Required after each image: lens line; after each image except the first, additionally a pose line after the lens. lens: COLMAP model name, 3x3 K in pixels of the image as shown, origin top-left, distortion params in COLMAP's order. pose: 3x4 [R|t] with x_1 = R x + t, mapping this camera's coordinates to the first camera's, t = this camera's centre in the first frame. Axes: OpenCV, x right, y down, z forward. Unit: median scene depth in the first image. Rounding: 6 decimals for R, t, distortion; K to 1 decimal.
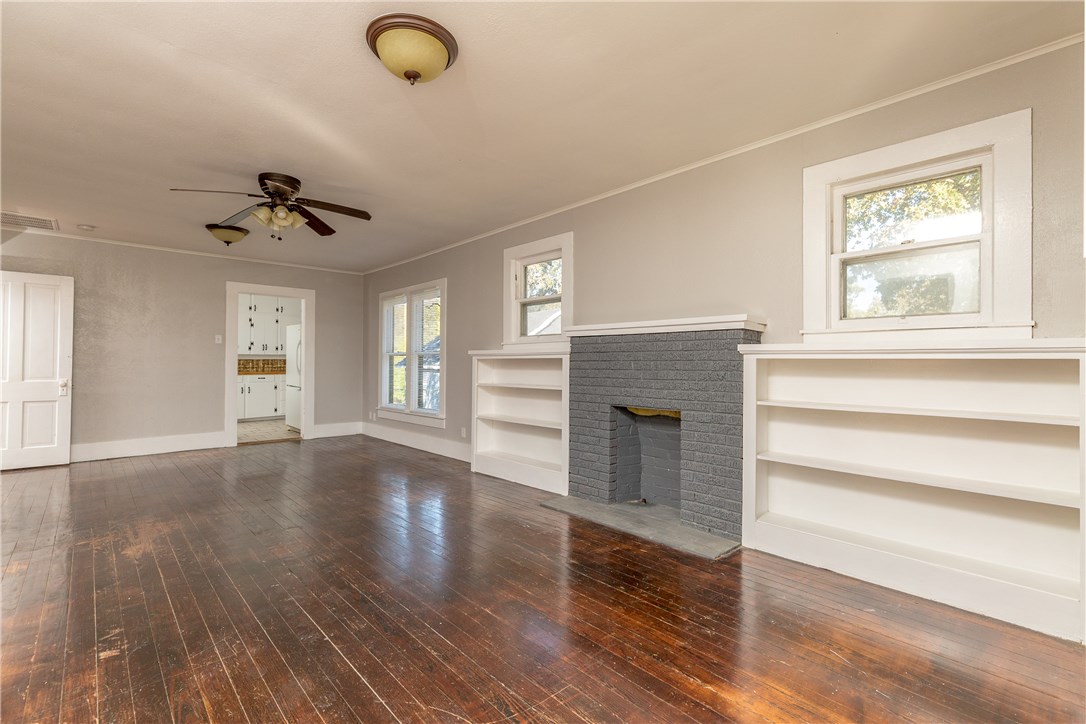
lens RADIAL K [[486.1, 0, 543.2], [0, 486.1, 360.7], [0, 0, 1]] dist [0.007975, -0.001259]
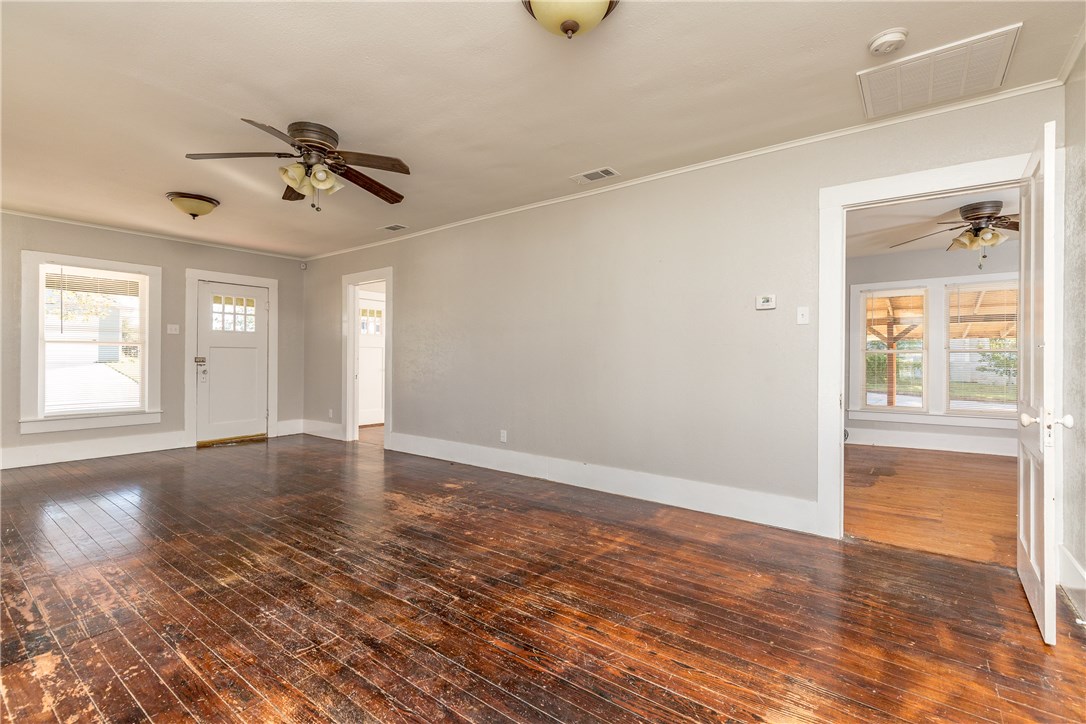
lens RADIAL K [[486.1, 0, 543.9], [0, 486.1, 359.7], [0, 0, 1]] dist [0.007975, -0.001259]
pose [[-0.985357, -0.008867, -0.170272, -0.597869], [-0.008561, 0.999960, -0.002531, 0.005551], [0.170287, -0.001037, -0.985394, 1.425213]]
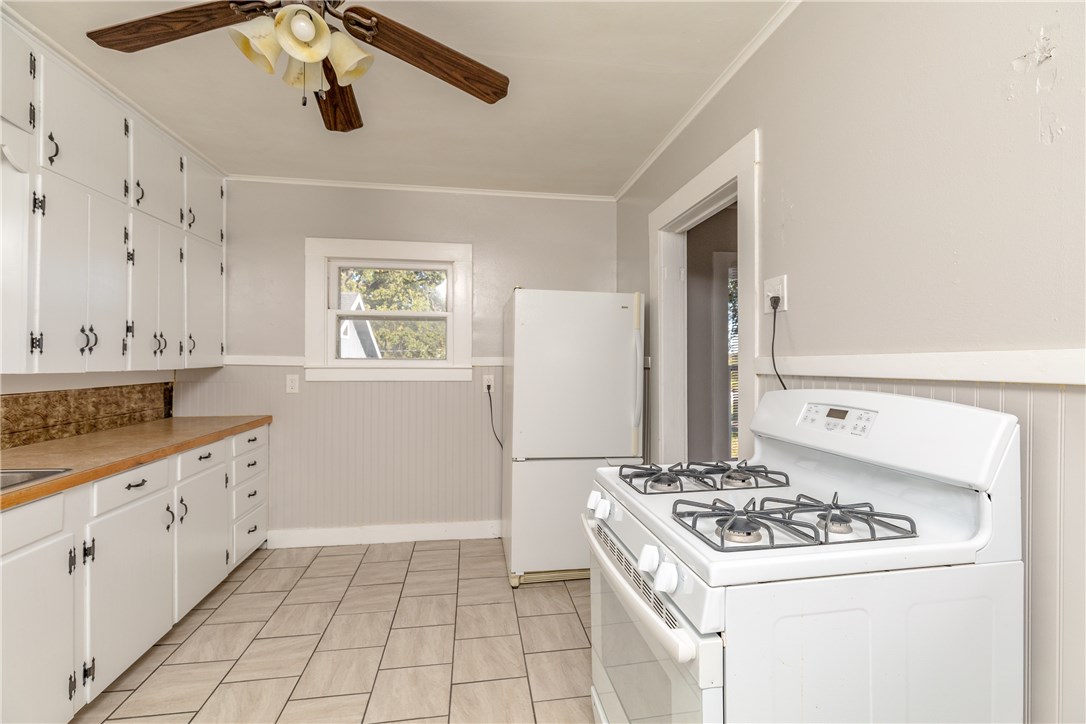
lens RADIAL K [[486.1, 0, 543.9], [0, 486.1, 359.6], [0, 0, 1]] dist [0.007975, -0.001259]
pose [[0.565836, -0.003640, 0.824510, -1.301068], [0.001330, 0.999993, 0.003502, -0.037353], [-0.824517, -0.000885, 0.565837, 1.278699]]
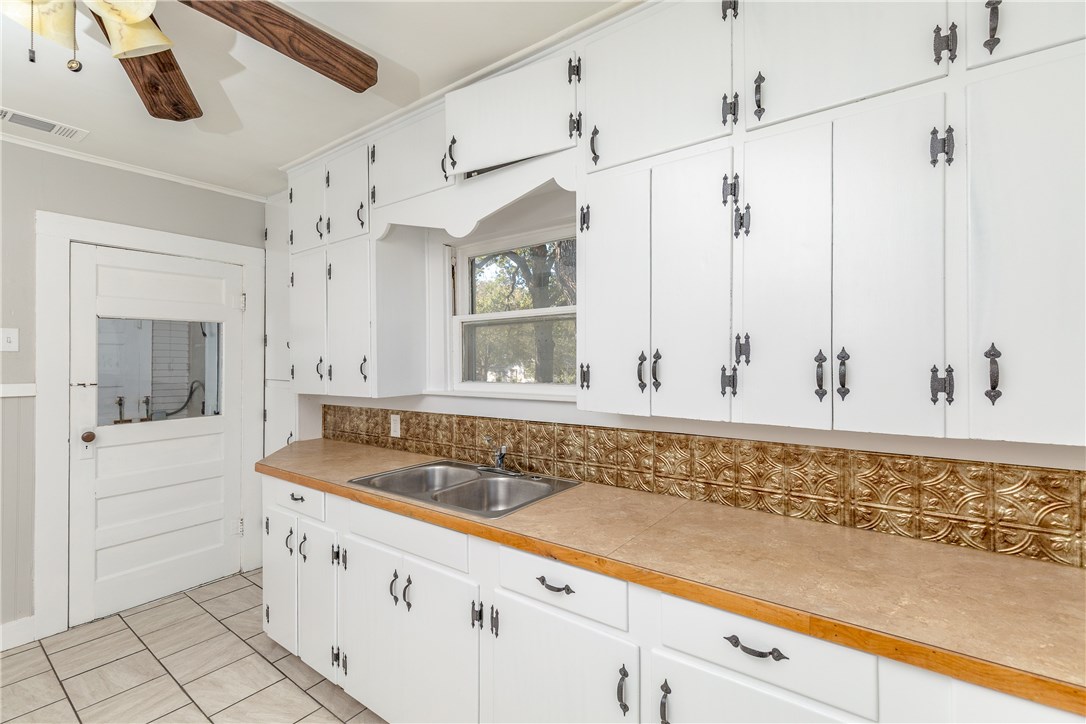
lens RADIAL K [[486.1, 0, 544.0], [0, 486.1, 359.9], [0, 0, 1]] dist [0.007975, -0.001259]
pose [[0.178567, -0.005716, -0.983911, -0.882400], [0.000844, 0.999984, -0.005656, -0.059109], [0.983927, 0.000179, 0.178569, 1.736701]]
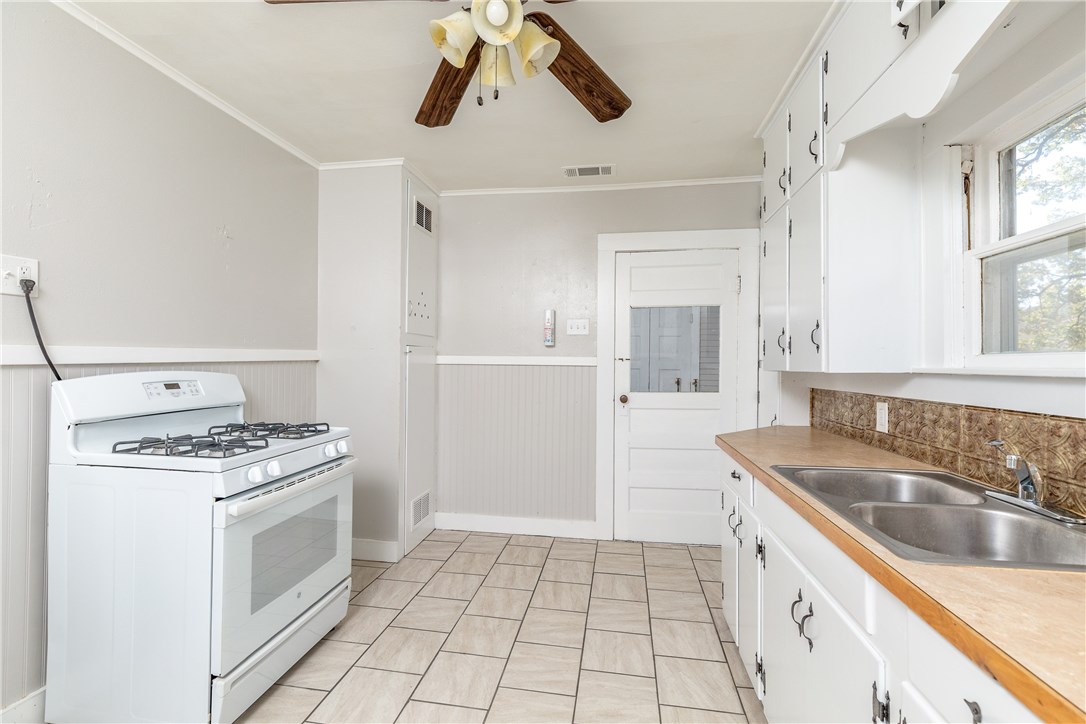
lens RADIAL K [[486.1, 0, 543.2], [0, 486.1, 359.9], [0, 0, 1]] dist [0.007975, -0.001259]
pose [[-0.787392, -0.010275, -0.616367, -0.977644], [-0.010612, 0.999939, -0.003112, -0.030824], [0.616361, 0.004090, -0.787453, 1.820198]]
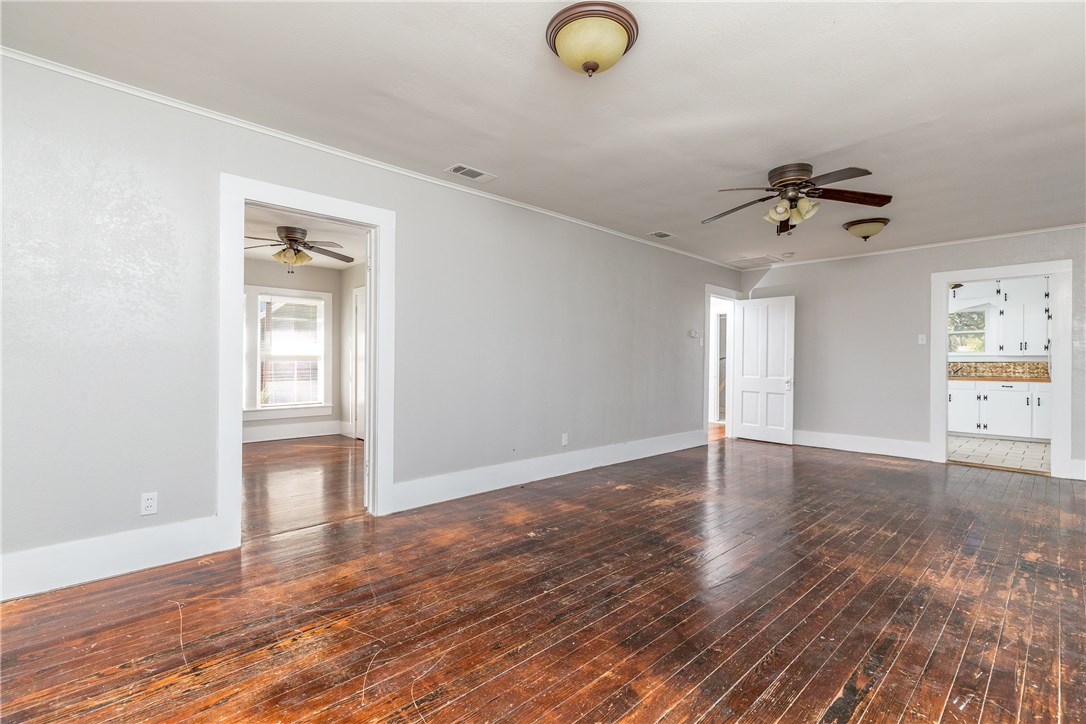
lens RADIAL K [[486.1, 0, 546.5], [0, 486.1, 358.1], [0, 0, 1]] dist [0.007975, -0.001259]
pose [[0.006081, -0.008999, -0.999941, 0.305610], [-0.004034, 0.999951, -0.009024, 0.001961], [0.999973, 0.004089, 0.006044, 0.398382]]
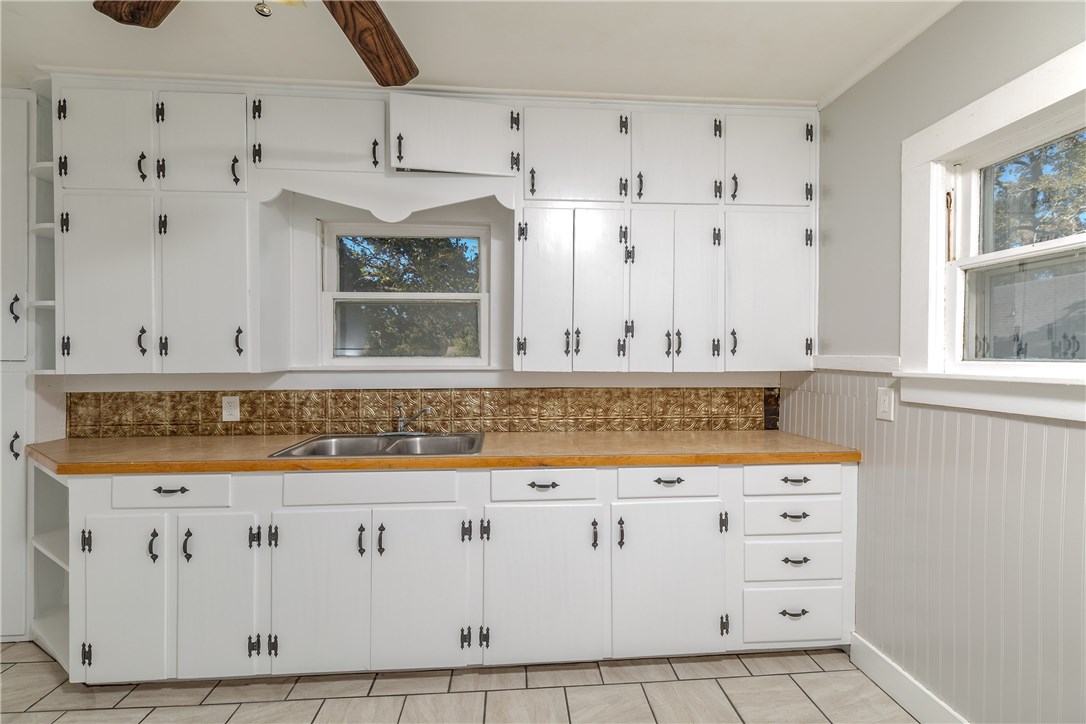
lens RADIAL K [[486.1, 0, 541.2], [0, 486.1, 360.2], [0, 0, 1]] dist [0.007975, -0.001259]
pose [[0.778355, -0.000143, -0.627824, -0.902572], [-0.000759, 0.999999, -0.001169, -0.035524], [0.627824, 0.001386, 0.778354, 1.474522]]
